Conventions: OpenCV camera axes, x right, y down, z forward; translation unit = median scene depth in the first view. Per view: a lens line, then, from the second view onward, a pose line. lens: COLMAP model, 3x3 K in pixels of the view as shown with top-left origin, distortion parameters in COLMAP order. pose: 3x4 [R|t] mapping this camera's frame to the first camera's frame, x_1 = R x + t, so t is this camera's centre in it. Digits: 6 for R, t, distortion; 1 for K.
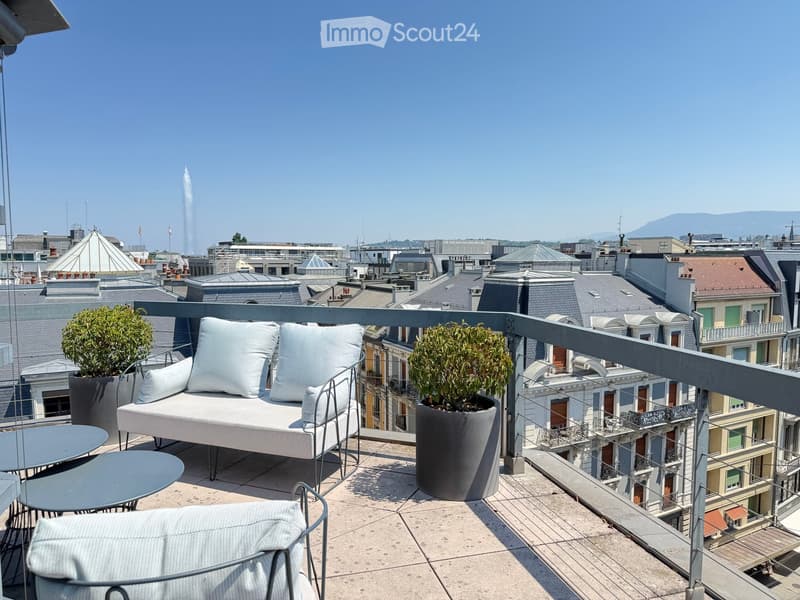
lens RADIAL K [[562.8, 0, 399.4], [0, 562.8, 312.2], [0, 0, 1]] dist [0.088623, -0.127212]
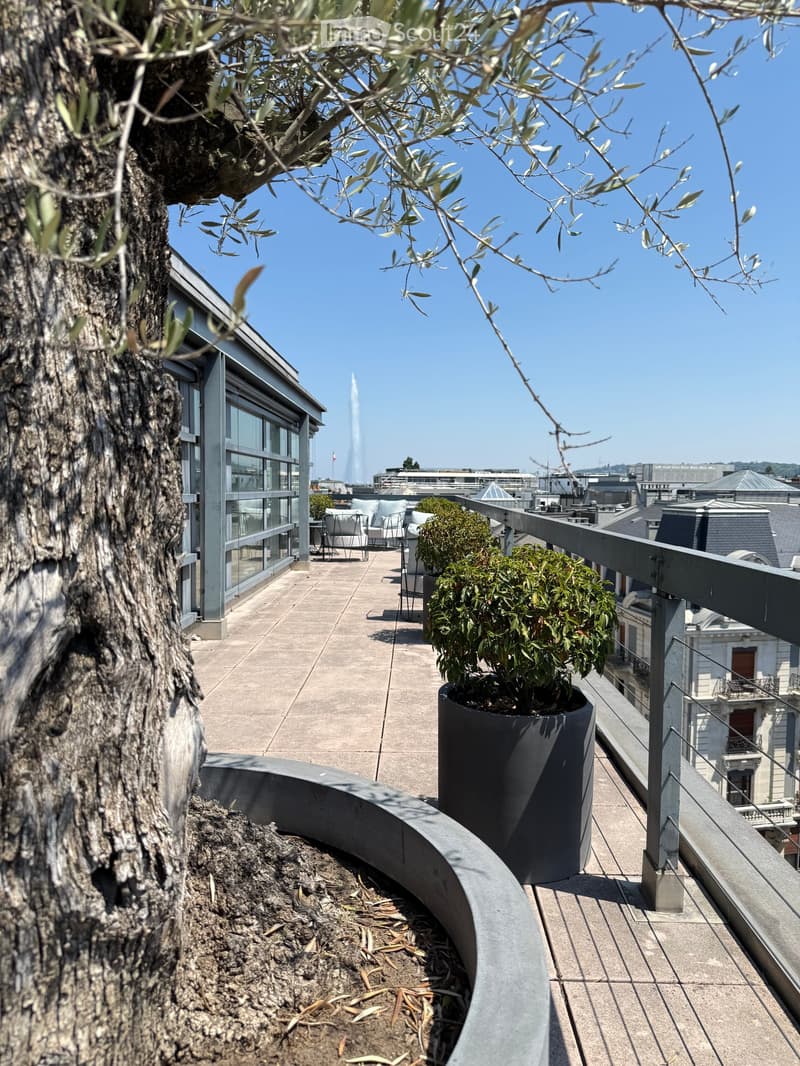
lens RADIAL K [[749.6, 0, 392.5], [0, 749.6, 542.0], [0, 0, 1]] dist [0.069403, -0.062975]
pose [[0.955281, 0.029710, -0.294204, 0.079801], [-0.037017, 0.999128, -0.019299, 0.025191], [0.293374, 0.029326, 0.955548, -0.209781]]
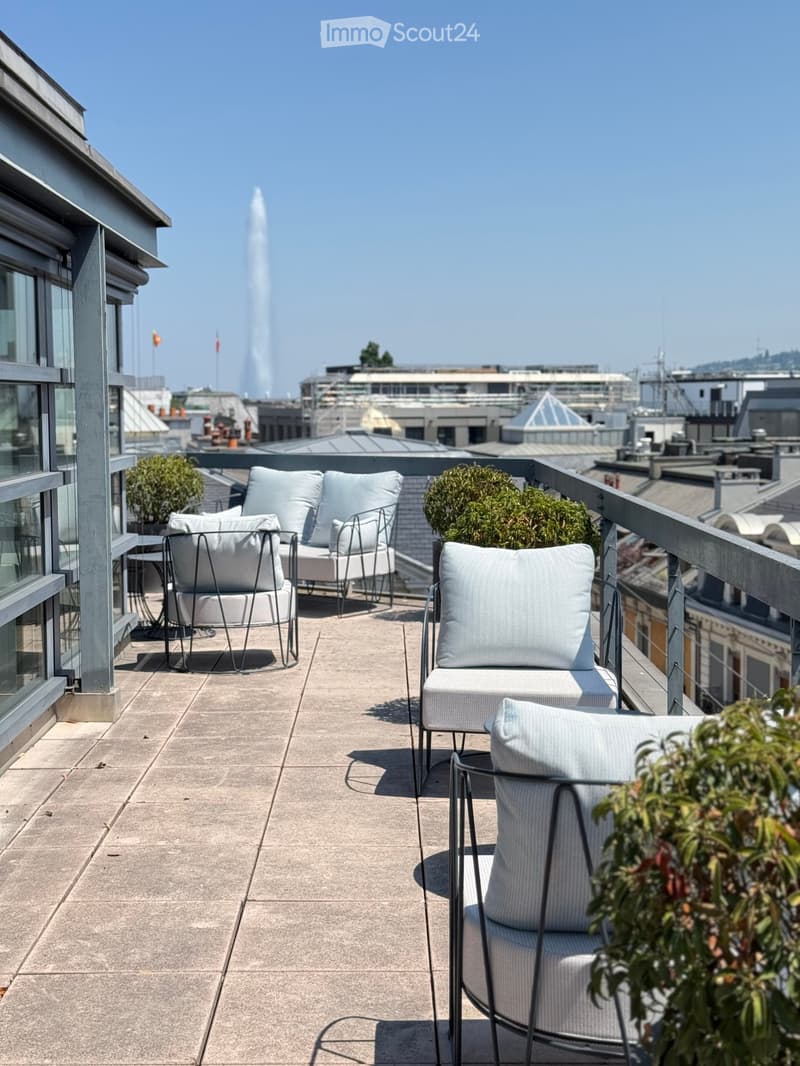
lens RADIAL K [[1495.2, 0, 379.6], [0, 1495.2, 530.2], [0, 0, 1]] dist [0.118298, 0.000000]
pose [[0.963108, 0.019934, -0.268376, 0.051989], [-0.022827, 0.999710, -0.007661, 0.012476], [0.268146, 0.013504, 0.963284, -0.131932]]
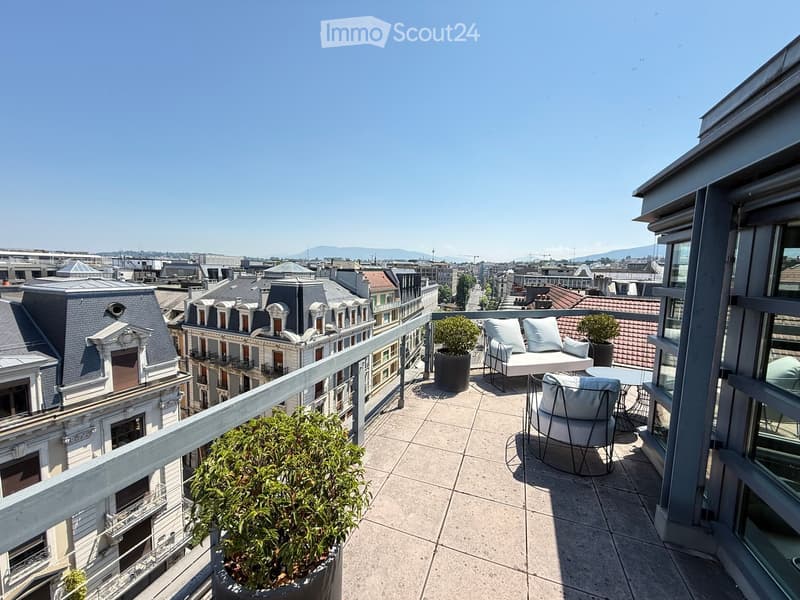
lens RADIAL K [[320.7, 0, 398.4], [0, 320.7, 300.4], [0, 0, 1]] dist [0.001786, -0.000034]
pose [[0.773122, -0.040379, 0.632971, -0.128866], [0.036719, 0.999147, 0.018889, -0.009035], [-0.633194, 0.008638, 0.773945, 0.028373]]
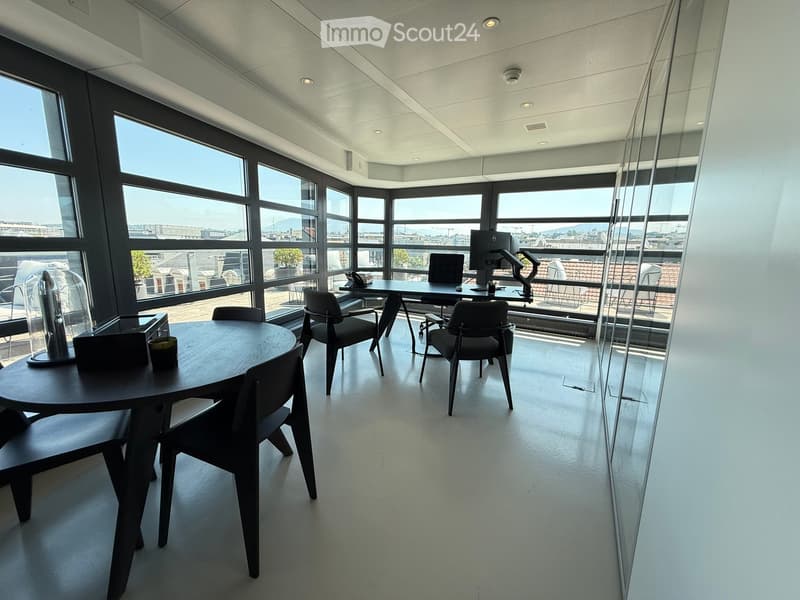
lens RADIAL K [[320.7, 0, 399.0], [0, 320.7, 302.9], [0, 0, 1]] dist [0.001786, -0.000034]
pose [[0.722572, -0.108761, 0.682686, -0.124453], [0.044311, 0.992802, 0.111268, 0.011973], [-0.689874, -0.050149, 0.722190, -0.065009]]
